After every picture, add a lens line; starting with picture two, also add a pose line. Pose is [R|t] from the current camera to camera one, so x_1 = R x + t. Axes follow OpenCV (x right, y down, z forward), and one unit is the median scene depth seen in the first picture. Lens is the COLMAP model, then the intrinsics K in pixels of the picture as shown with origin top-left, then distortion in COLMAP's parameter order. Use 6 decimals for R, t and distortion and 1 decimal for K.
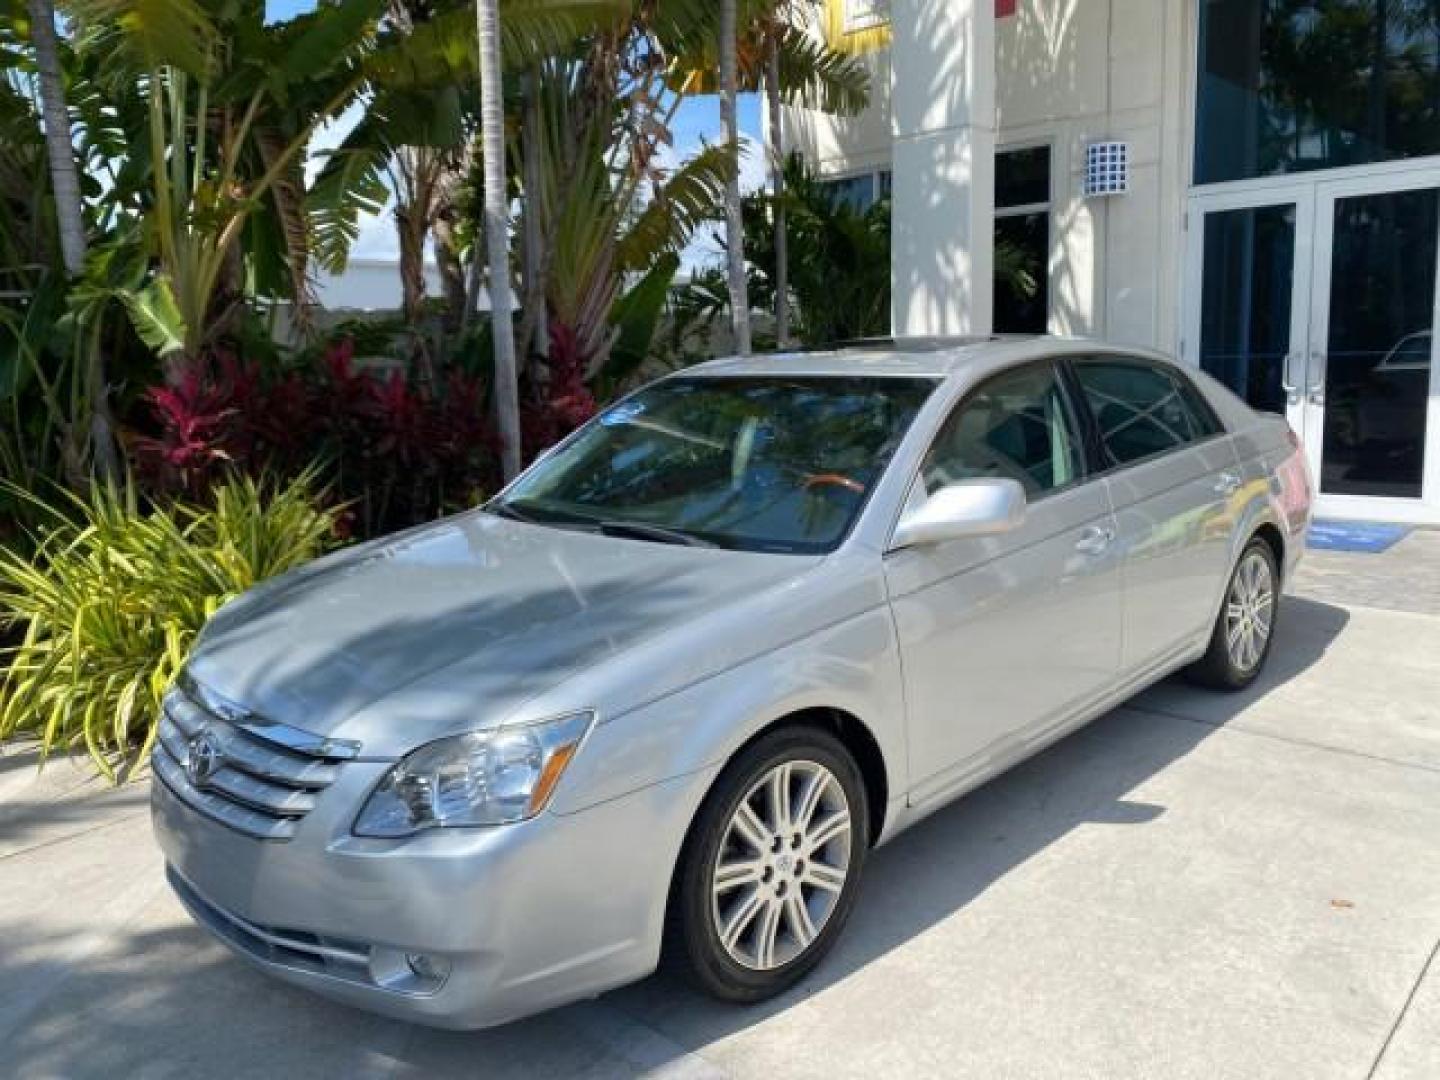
lens RADIAL K [[1103.7, 0, 732.5], [0, 1103.7, 530.2], [0, 0, 1]] dist [0.025461, -0.026843]
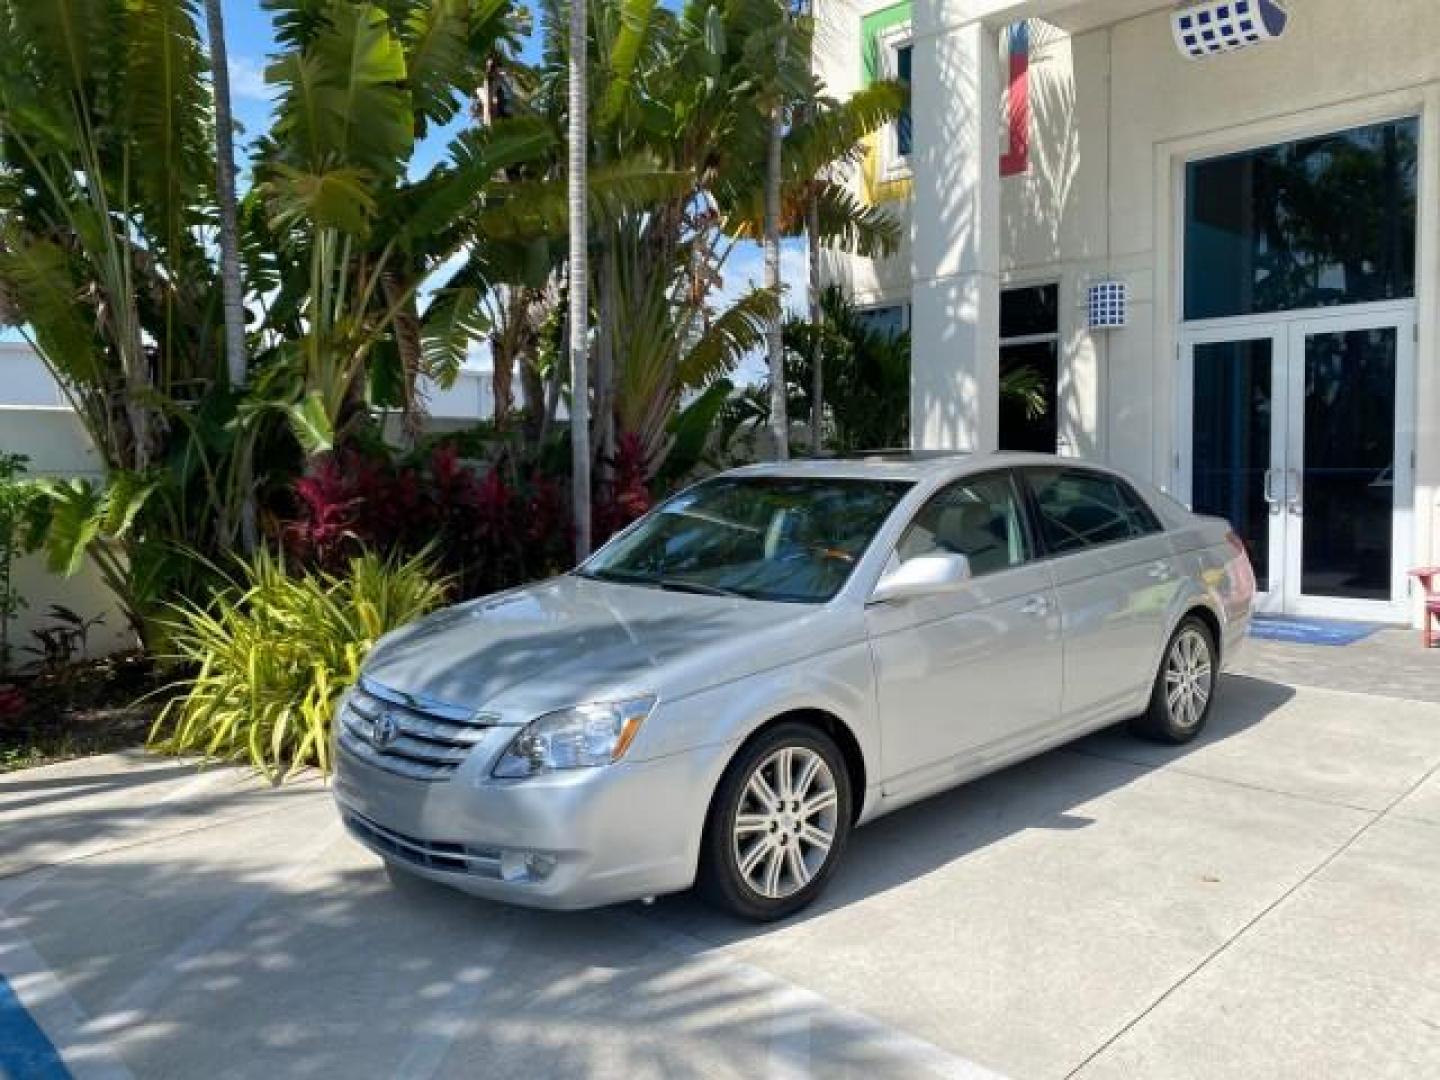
lens RADIAL K [[1103.7, 0, 719.8], [0, 1103.7, 535.1], [0, 0, 1]] dist [0.025461, -0.026843]
pose [[0.998226, 0.021364, -0.055578, 0.018591], [-0.026309, 0.995610, -0.089825, 0.039430], [0.053415, 0.091128, 0.994406, -0.243754]]
